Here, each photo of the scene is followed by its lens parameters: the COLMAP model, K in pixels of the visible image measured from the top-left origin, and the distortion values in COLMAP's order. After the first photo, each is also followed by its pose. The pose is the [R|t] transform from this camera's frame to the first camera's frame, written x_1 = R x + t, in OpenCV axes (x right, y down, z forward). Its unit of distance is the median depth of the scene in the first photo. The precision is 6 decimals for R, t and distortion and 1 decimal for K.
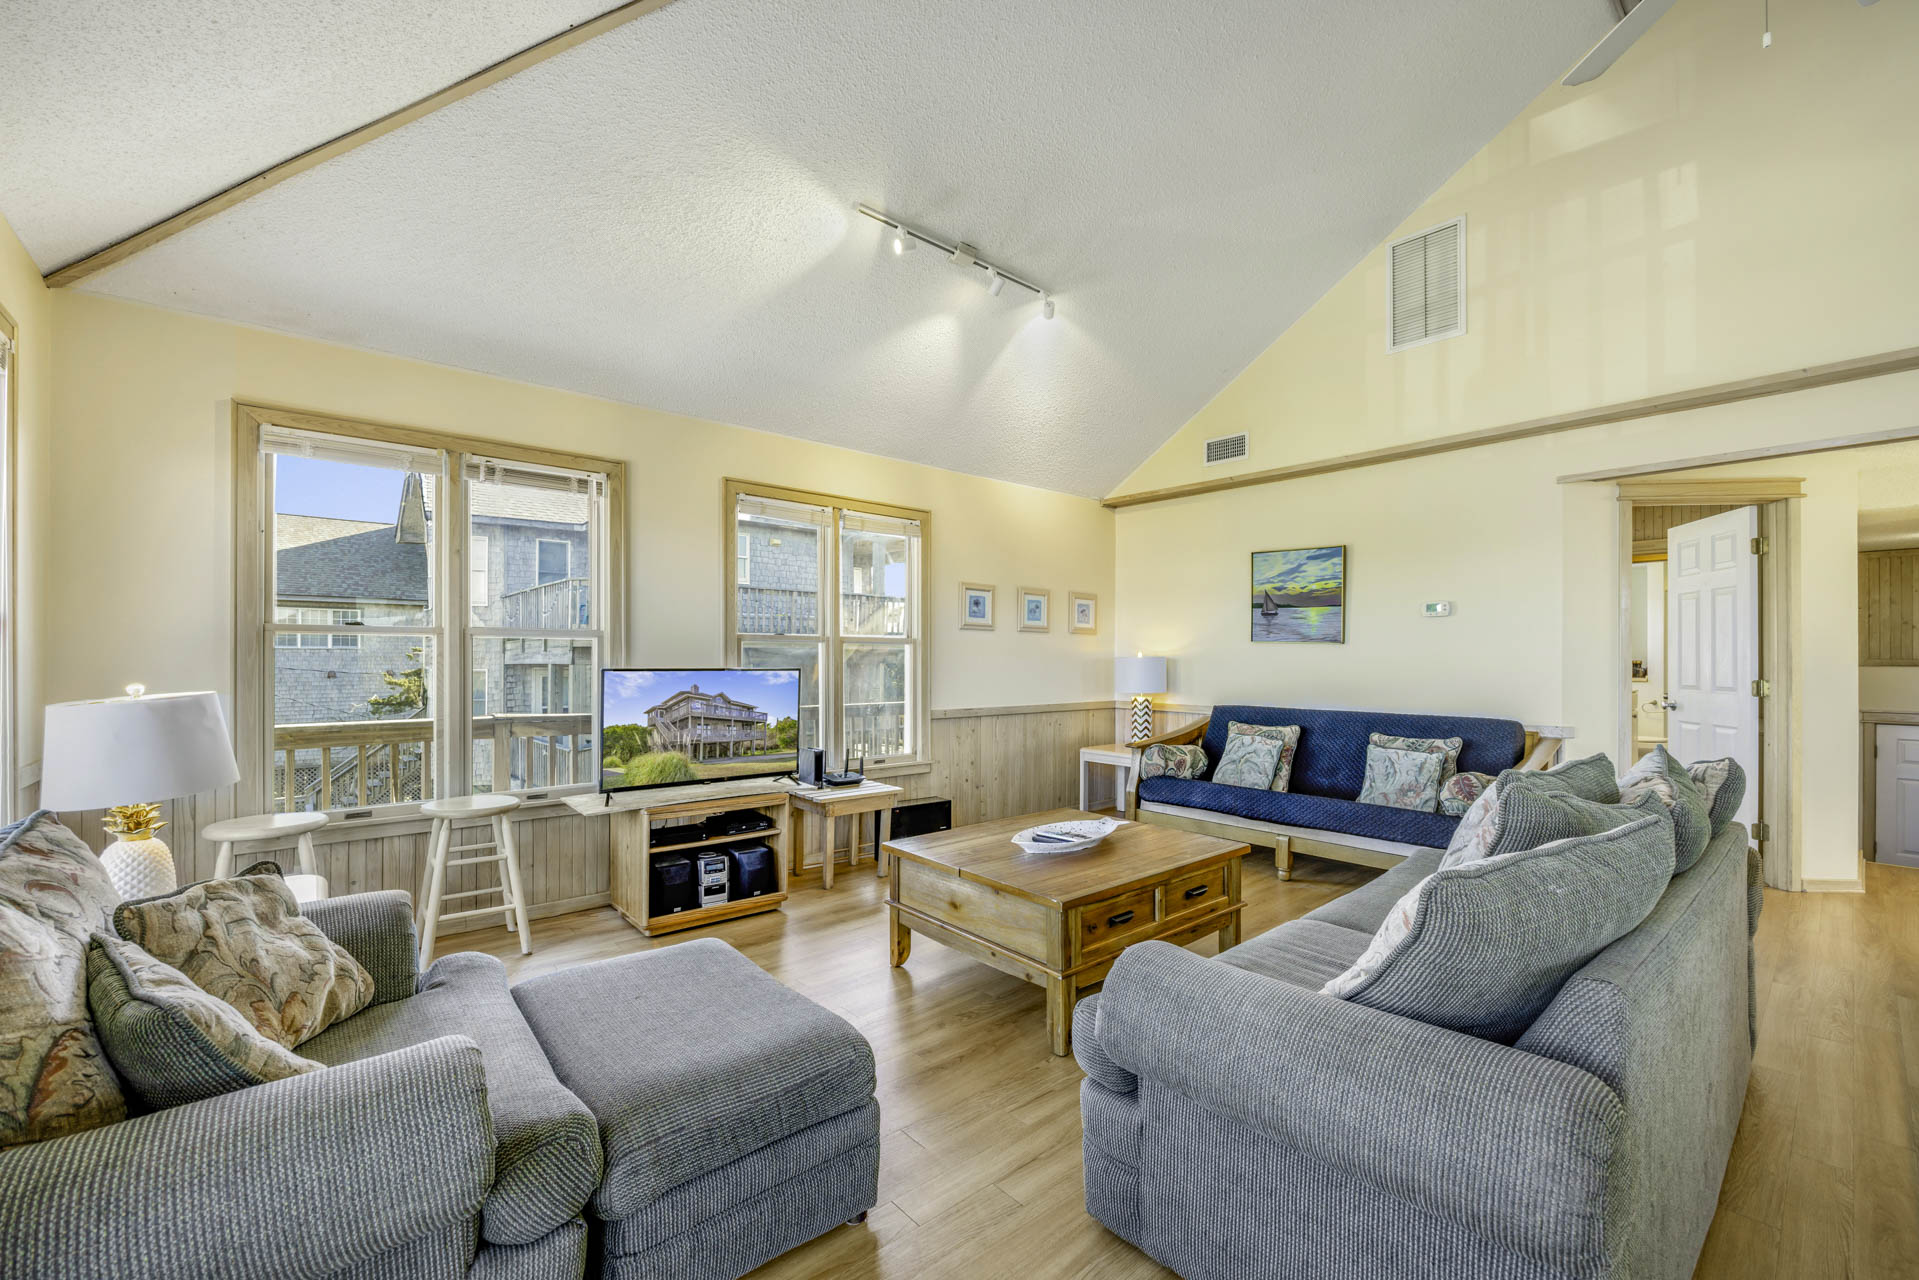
lens RADIAL K [[779.9, 0, 954.4], [0, 779.9, 661.8], [0, 0, 1]] dist [0.000533, -0.001217]
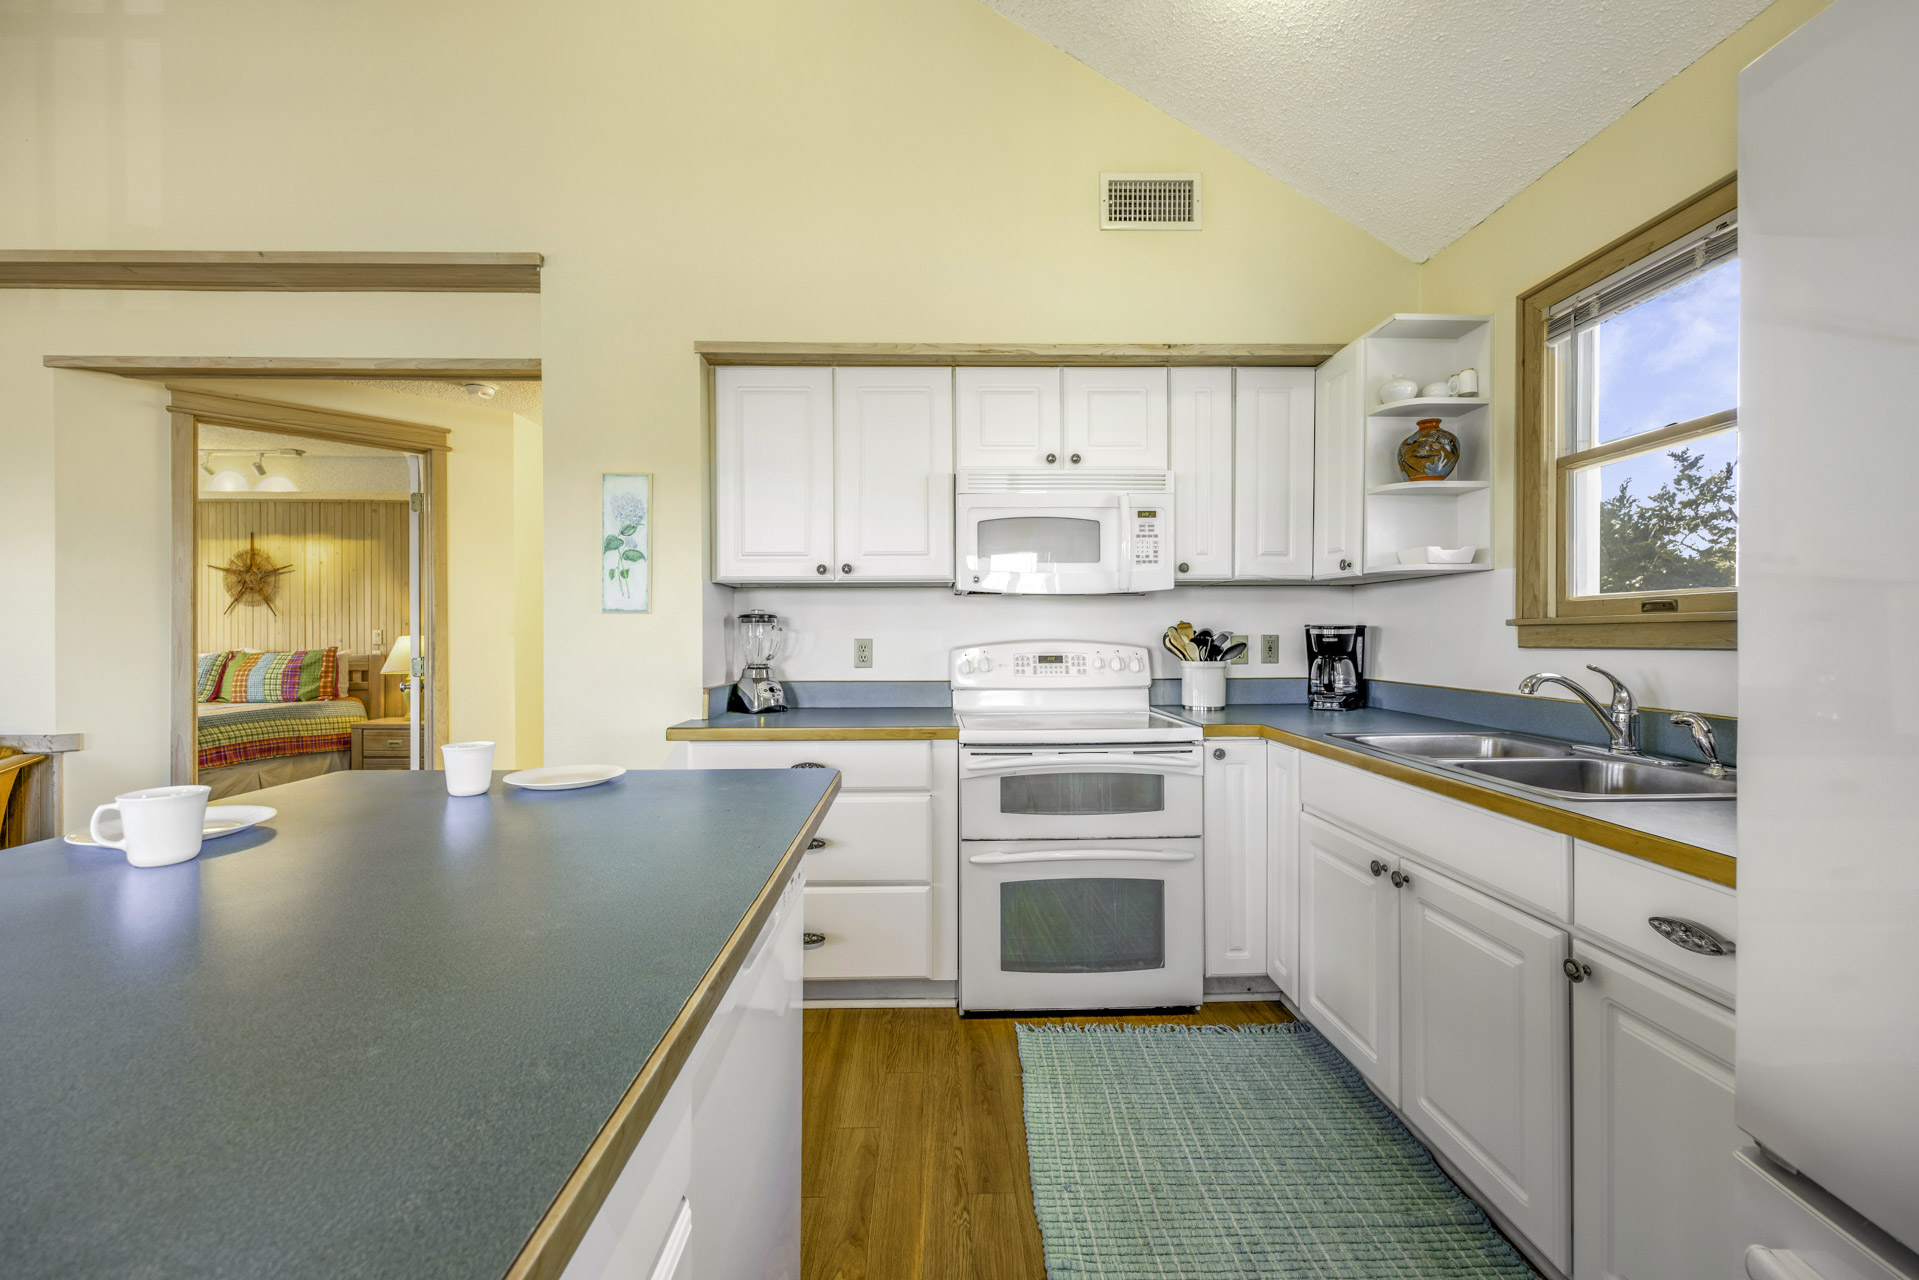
lens RADIAL K [[779.9, 0, 954.9], [0, 779.9, 633.1], [0, 0, 1]] dist [0.000533, -0.001217]
pose [[0.641117, 0.000514, 0.767443, 0.804582], [0.004109, 0.999983, -0.004103, 0.001655], [-0.767432, 0.005784, 0.641104, -0.005056]]
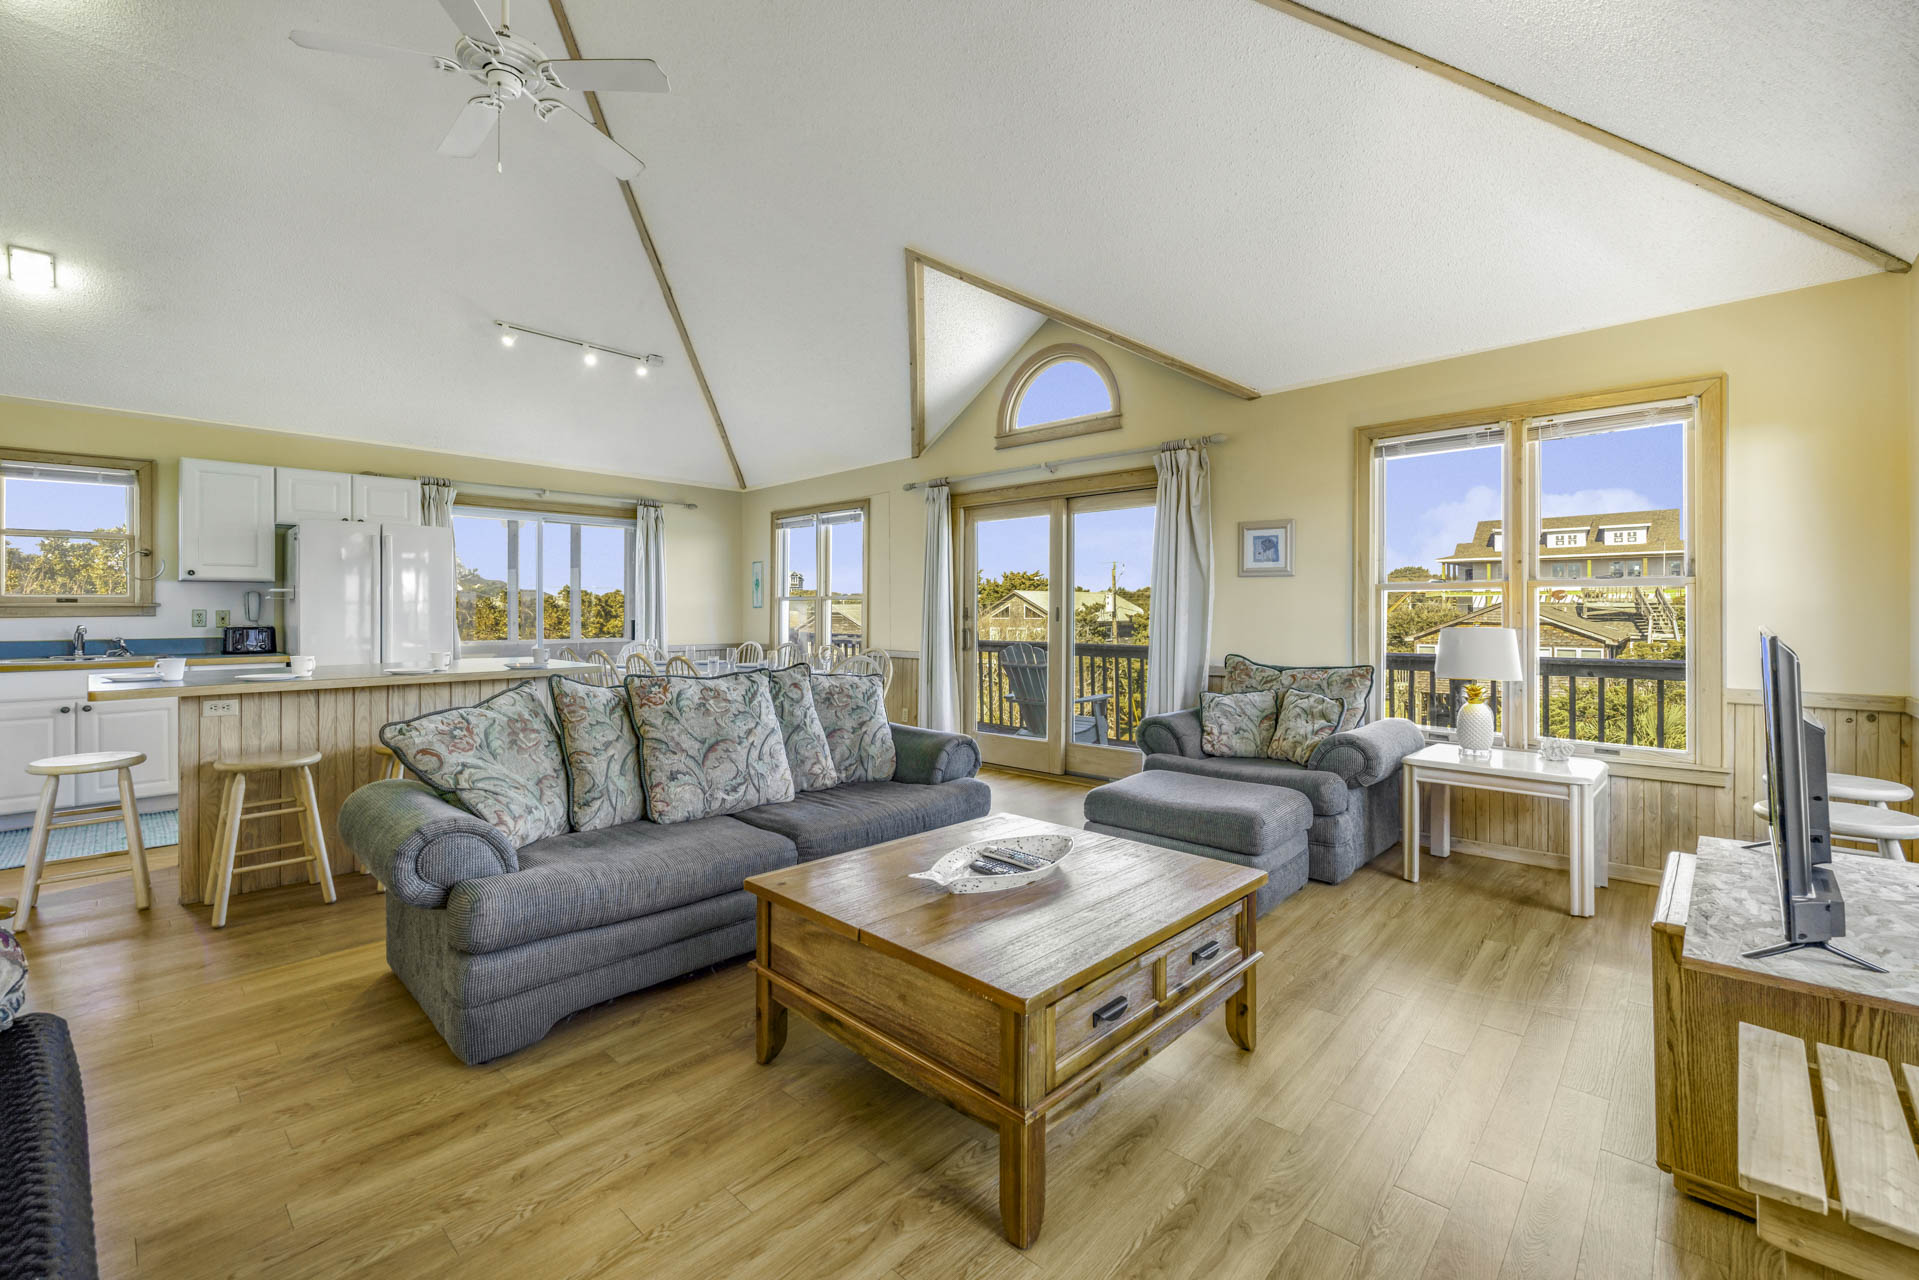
lens RADIAL K [[797.2, 0, 943.5], [0, 797.2, 609.8], [0, 0, 1]] dist [0.001355, 0.000313]
pose [[-0.994832, 0.001848, -0.101518, 0.212954], [0.001151, 0.999975, 0.006924, -0.006743], [0.101528, 0.006772, -0.994810, 1.331192]]
